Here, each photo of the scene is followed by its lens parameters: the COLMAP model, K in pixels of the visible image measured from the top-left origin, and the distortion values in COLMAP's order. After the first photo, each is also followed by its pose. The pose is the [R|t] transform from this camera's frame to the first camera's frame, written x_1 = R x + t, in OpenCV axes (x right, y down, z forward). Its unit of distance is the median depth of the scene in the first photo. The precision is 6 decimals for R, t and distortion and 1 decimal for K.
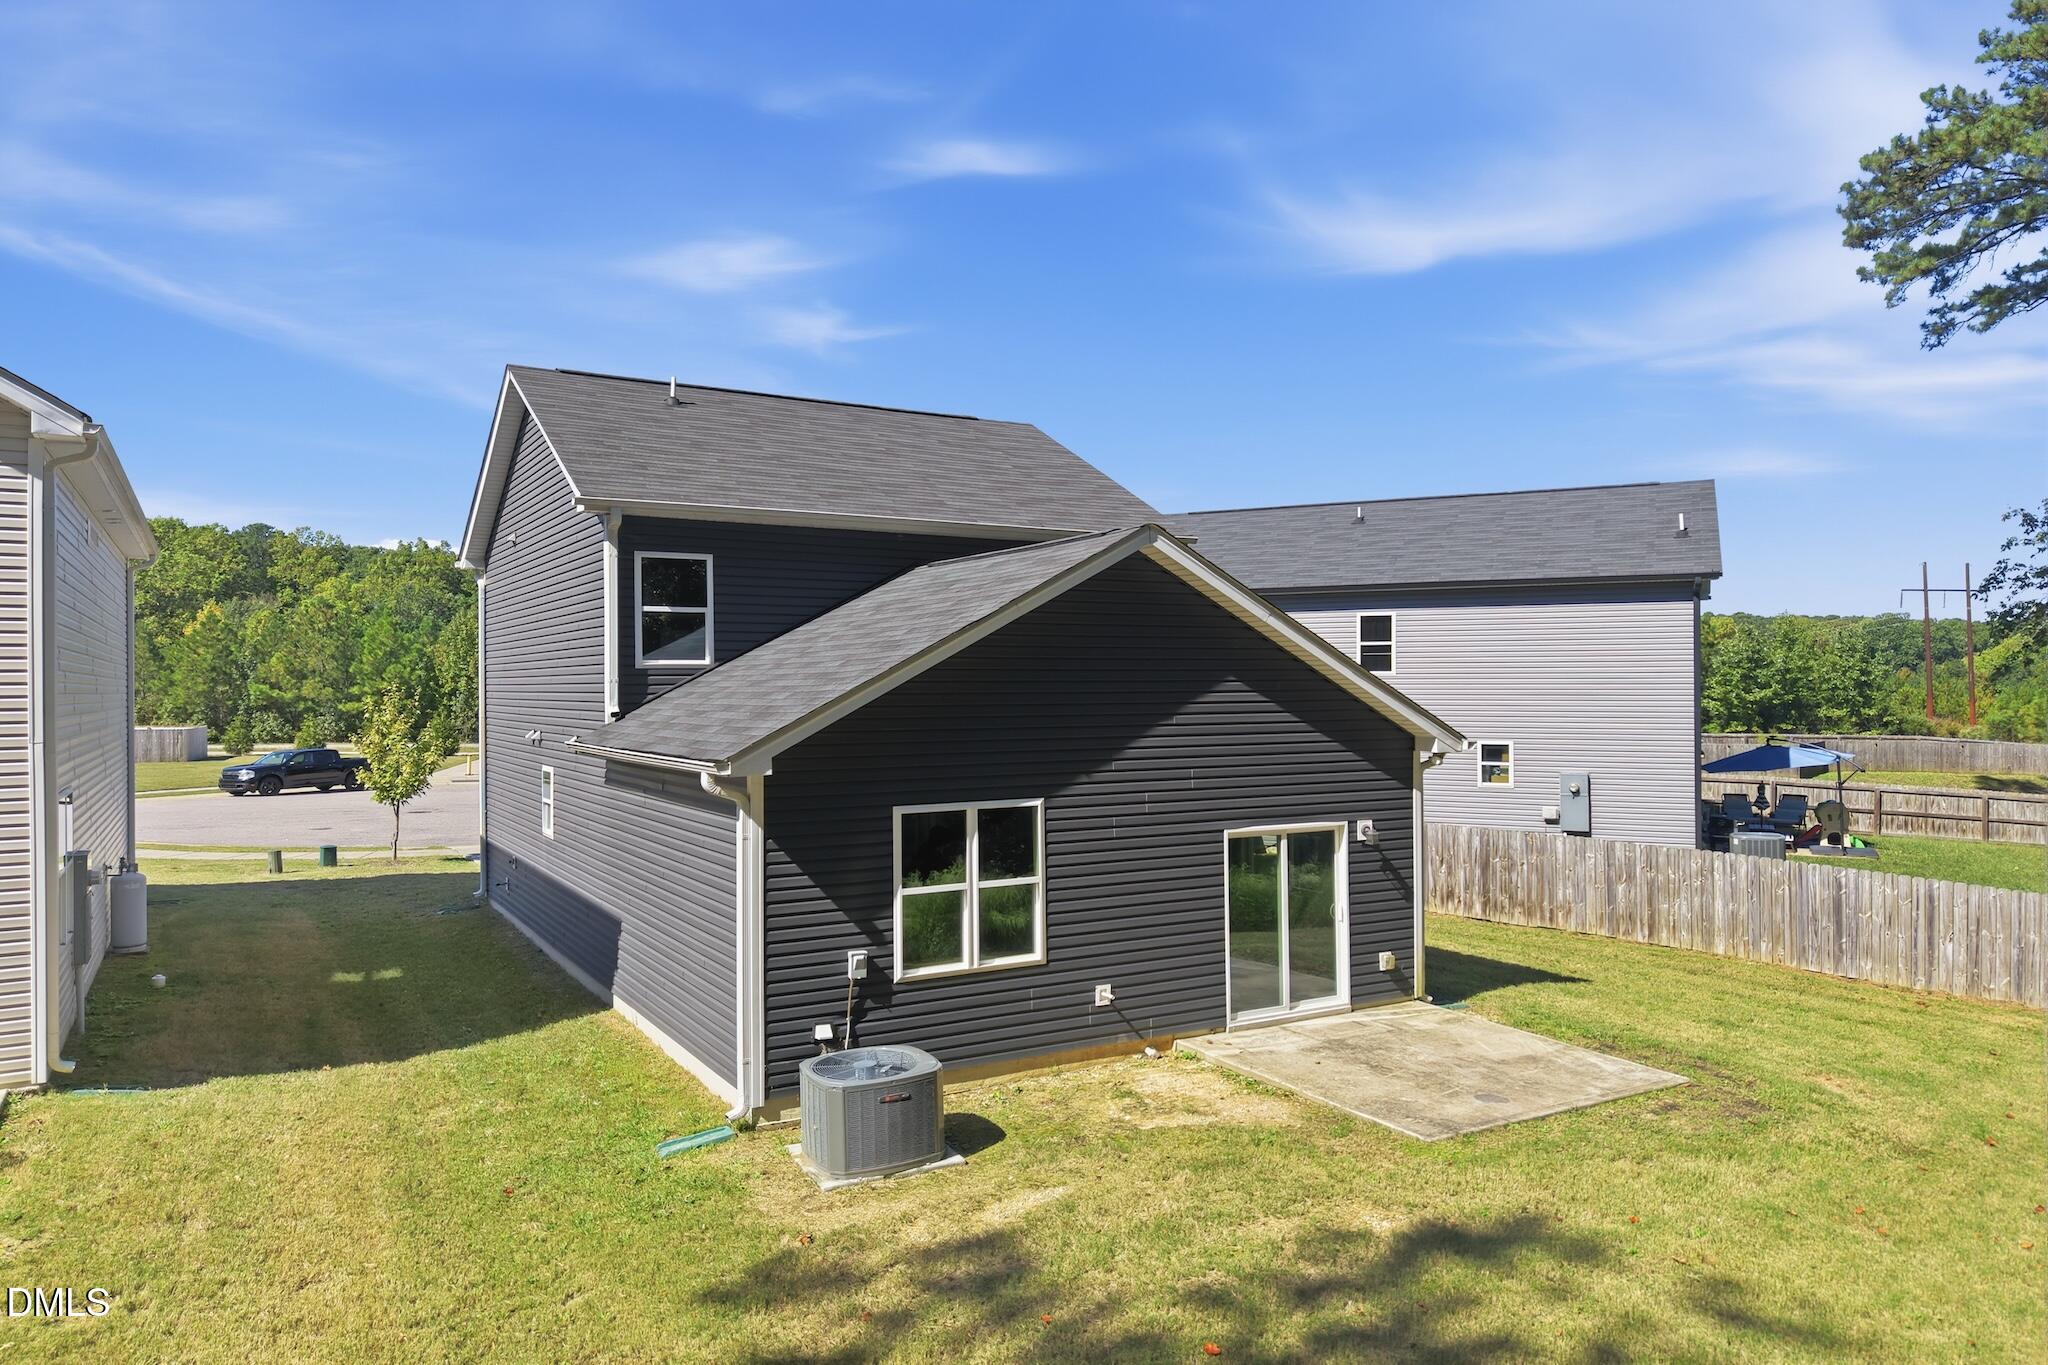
lens RADIAL K [[1385.9, 0, 1025.0], [0, 1385.9, 682.8], [0, 0, 1]] dist [0.016206, -0.018052]
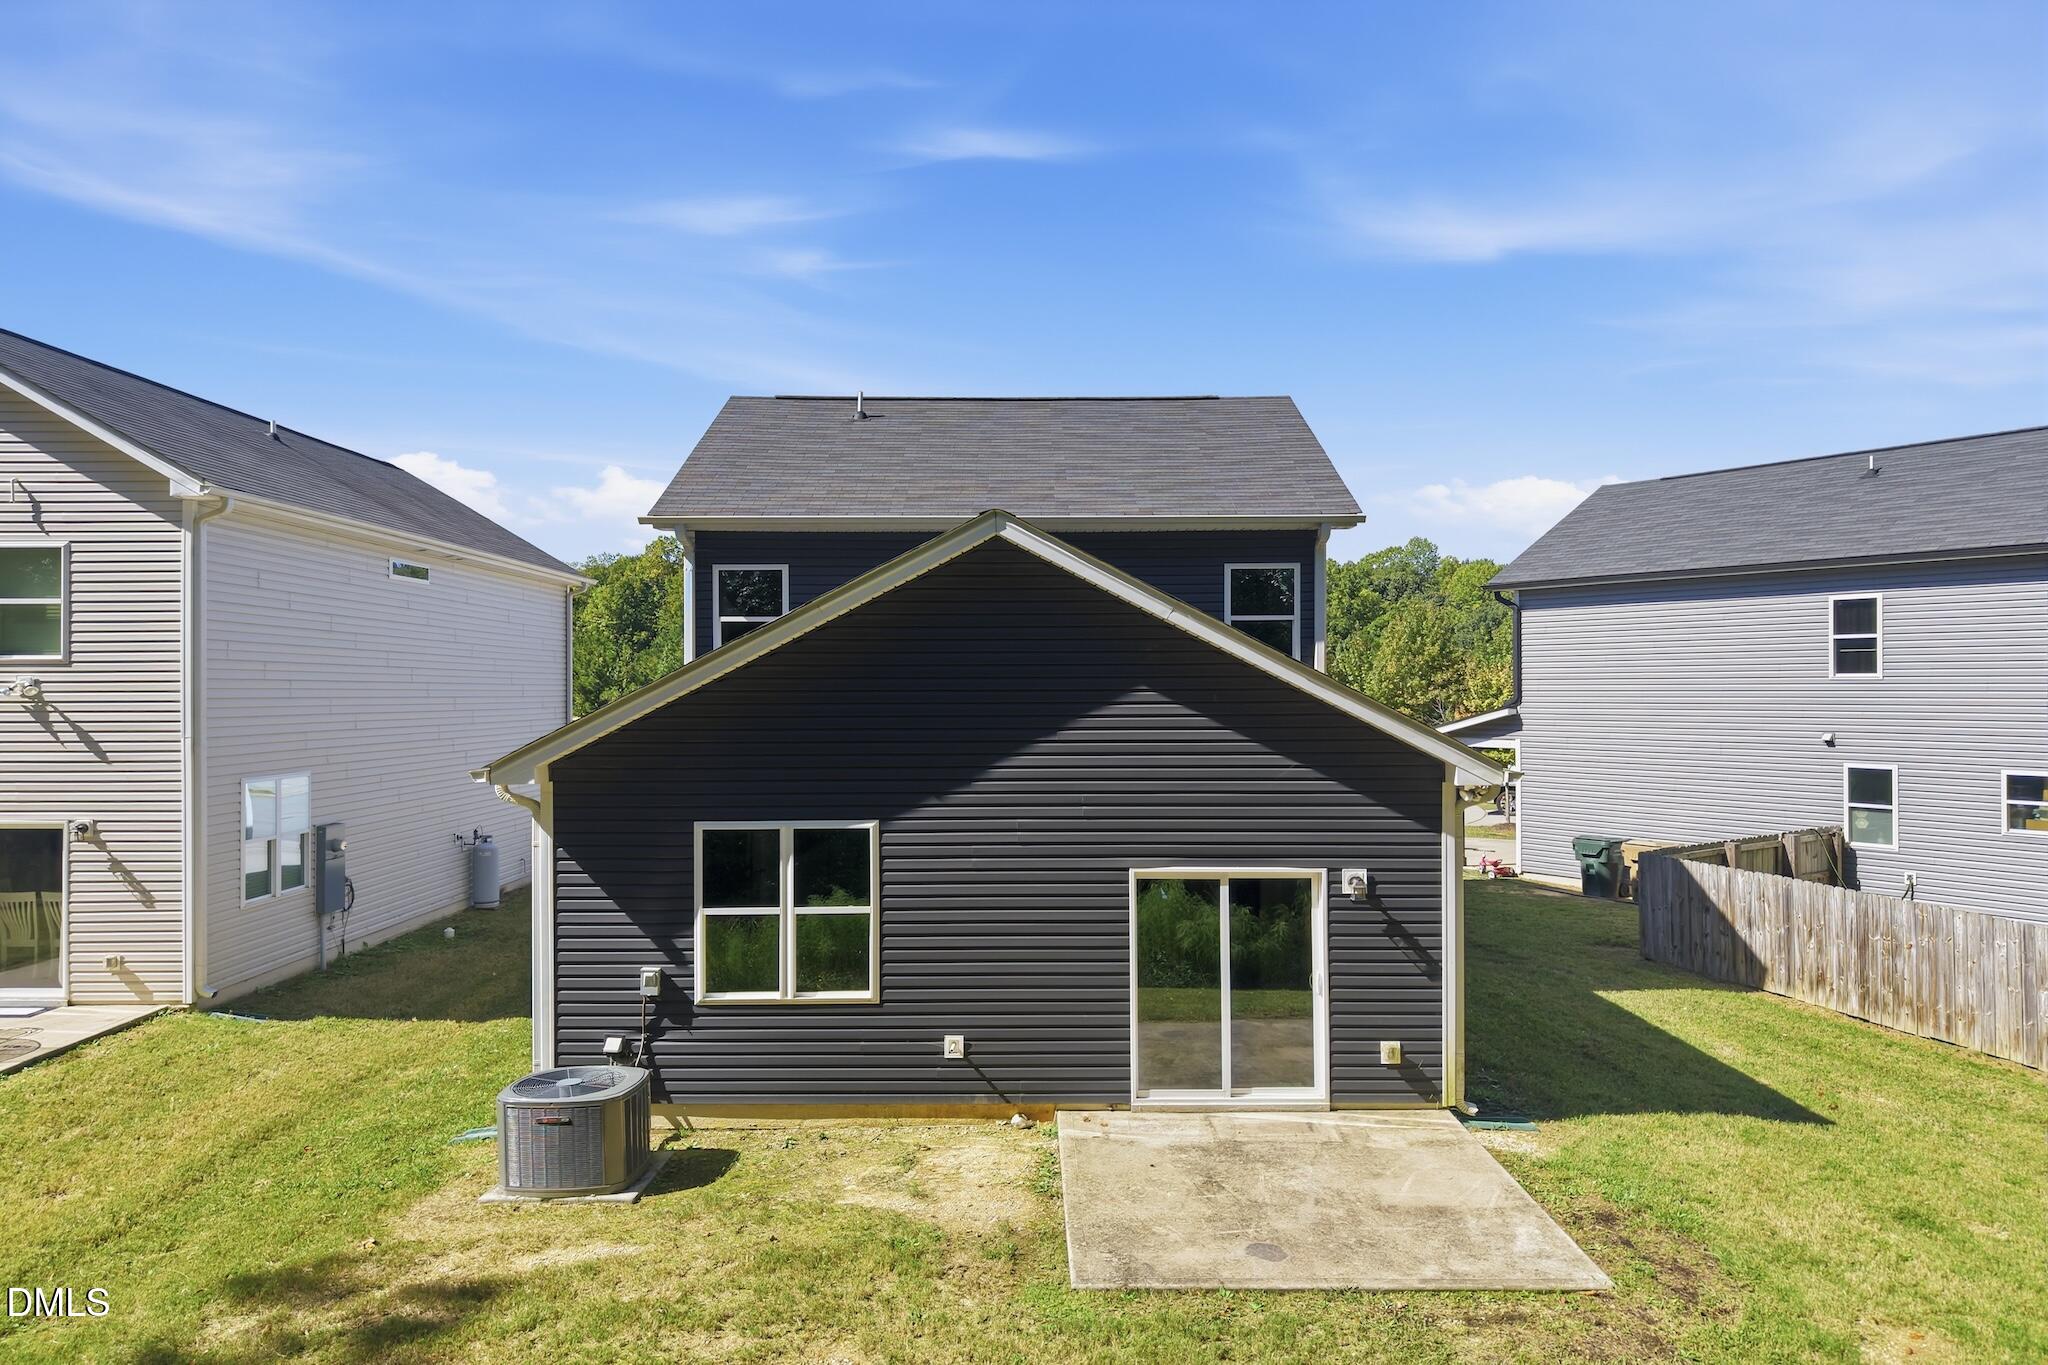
lens RADIAL K [[1385.9, 0, 1021.3], [0, 1385.9, 687.6], [0, 0, 1]] dist [0.016206, -0.018052]
pose [[0.860141, 0.001332, -0.510054, 0.556102], [0.000228, 0.999995, 0.002996, -0.006450], [0.510056, -0.002693, 0.860137, 0.267398]]
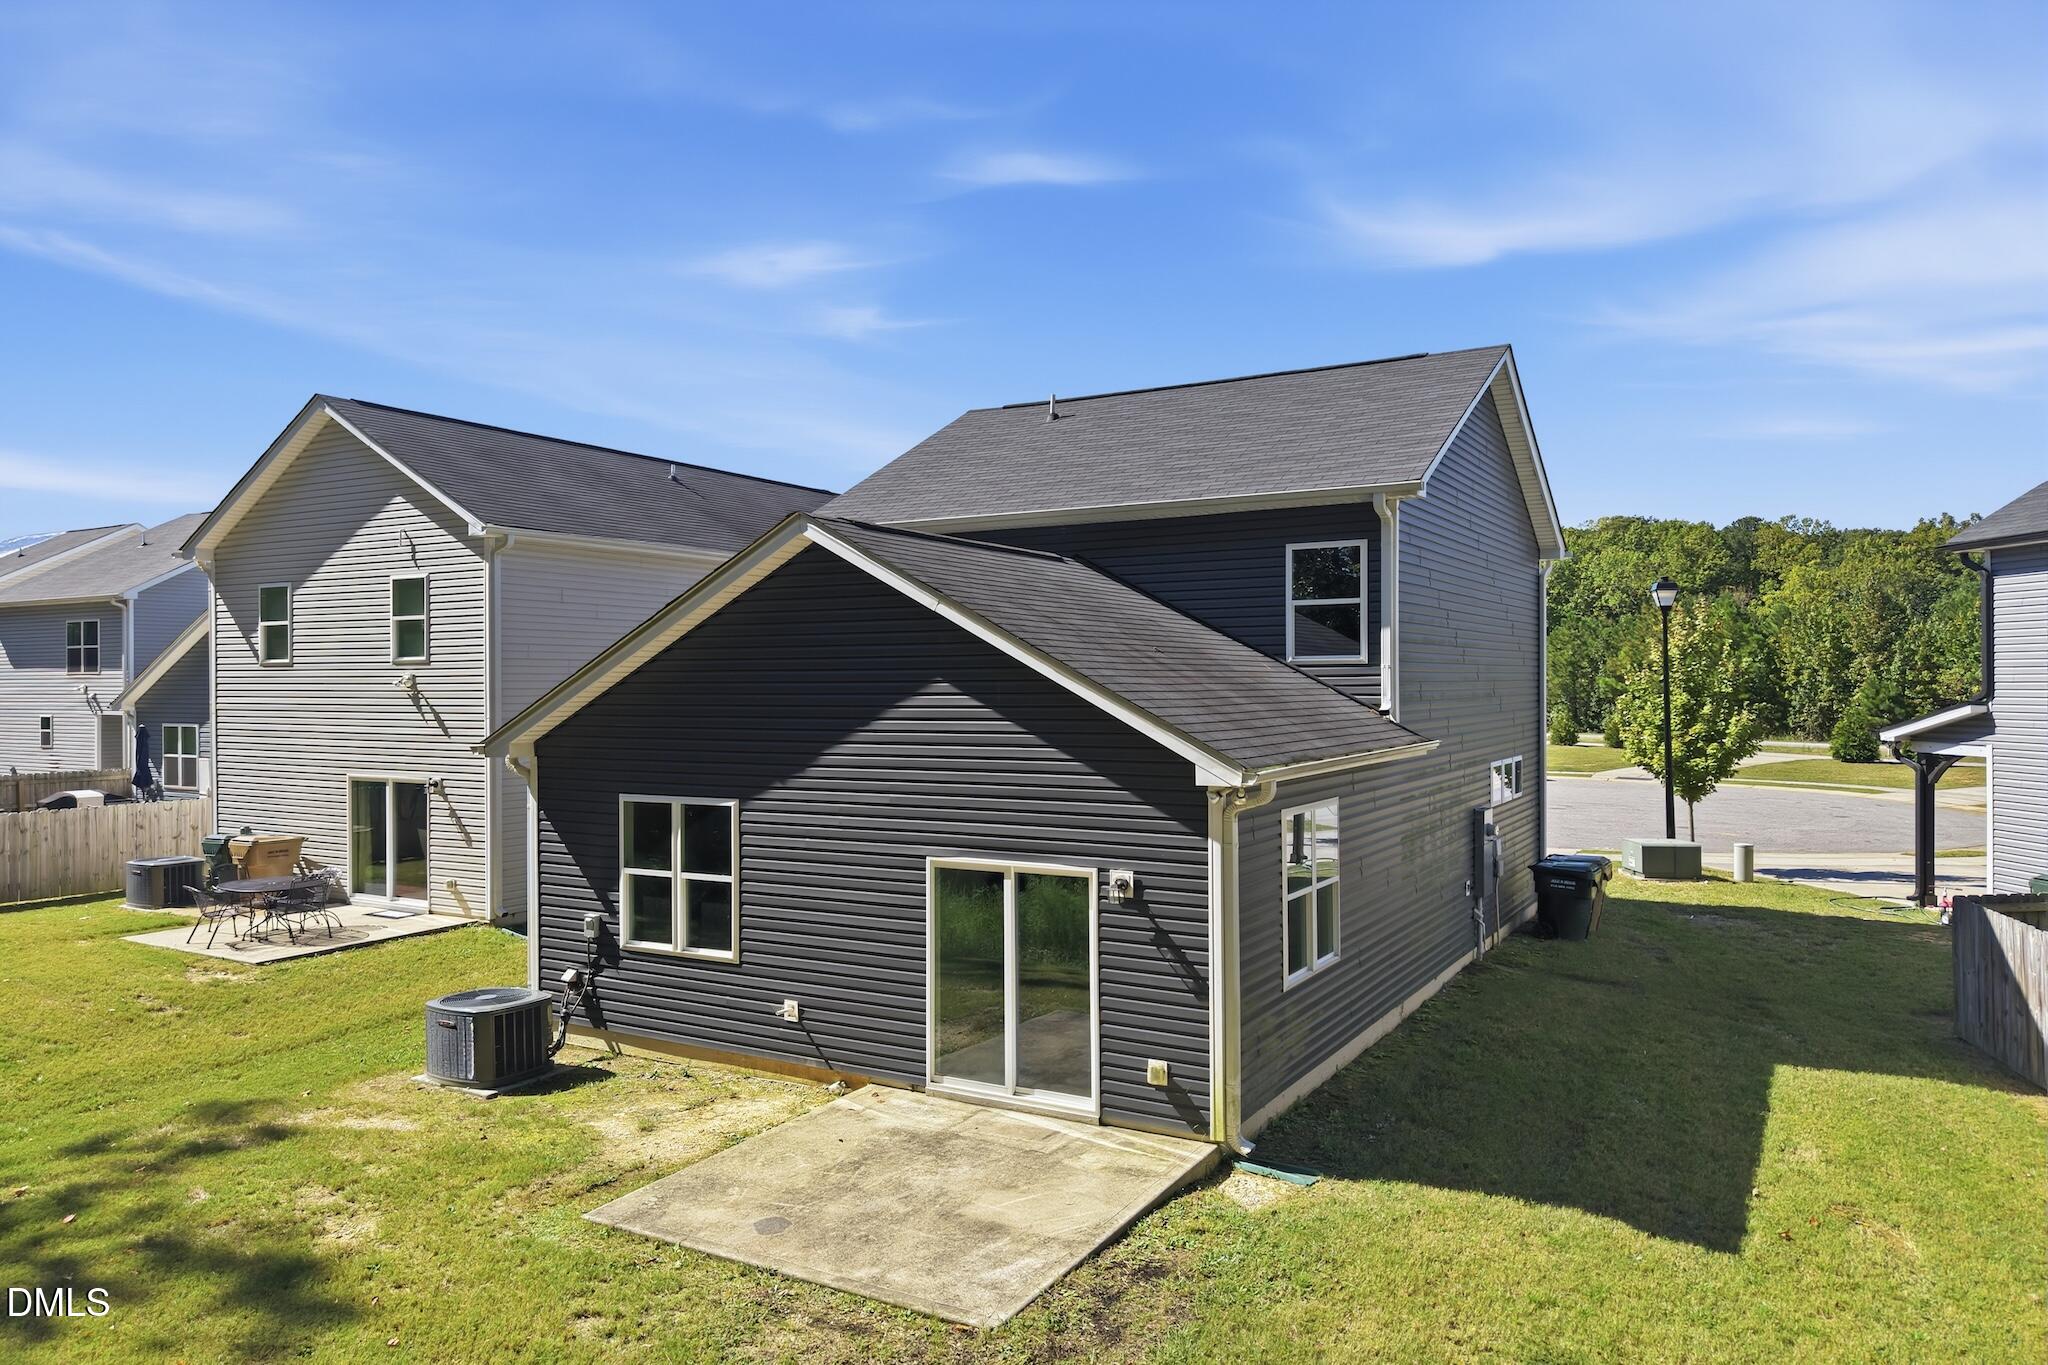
lens RADIAL K [[1385.9, 0, 1016.5], [0, 1385.9, 681.0], [0, 0, 1]] dist [0.016206, -0.018052]
pose [[0.483079, 0.000473, -0.875576, 0.991790], [0.003738, 0.999990, 0.002603, -0.004141], [0.875569, -0.004530, 0.483073, 0.689352]]
